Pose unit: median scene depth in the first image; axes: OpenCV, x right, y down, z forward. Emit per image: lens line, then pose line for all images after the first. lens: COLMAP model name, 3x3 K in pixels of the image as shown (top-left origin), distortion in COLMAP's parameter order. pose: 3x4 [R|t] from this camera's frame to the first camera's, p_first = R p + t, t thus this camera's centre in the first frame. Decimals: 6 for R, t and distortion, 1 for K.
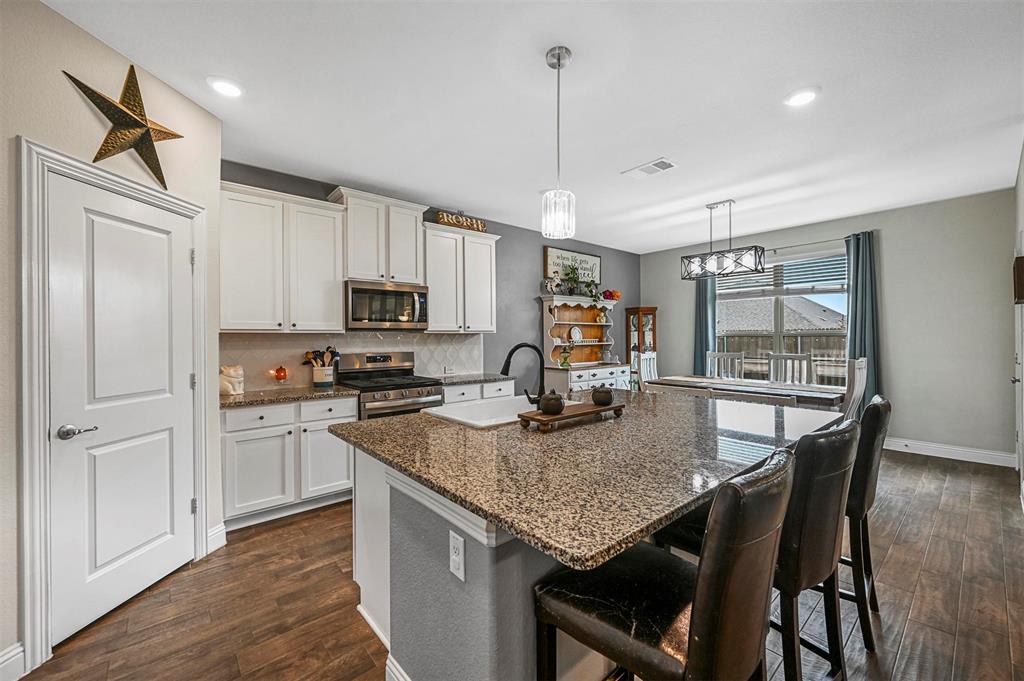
lens RADIAL K [[402.6, 0, 511.4], [0, 402.6, 340.2], [0, 0, 1]] dist [-0.000664, -0.000050]
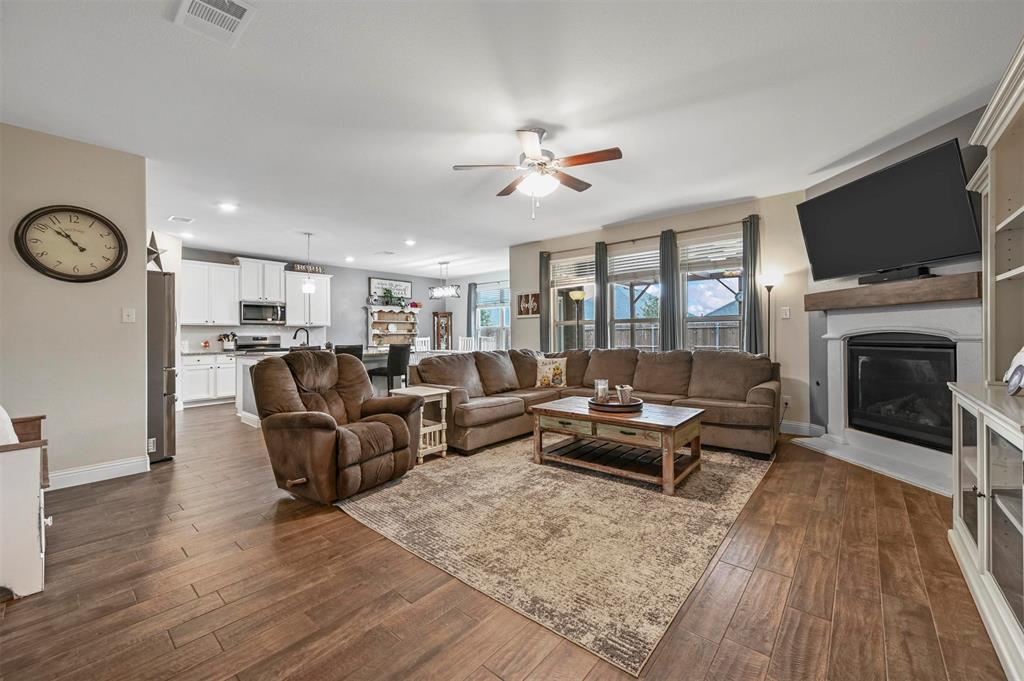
lens RADIAL K [[402.6, 0, 512.4], [0, 402.6, 333.6], [0, 0, 1]] dist [-0.000664, -0.000050]
pose [[0.989249, 0.000961, 0.146235, 0.581465], [0.000171, 0.999970, -0.007725, 0.033981], [-0.146238, 0.007667, 0.989220, -1.092179]]
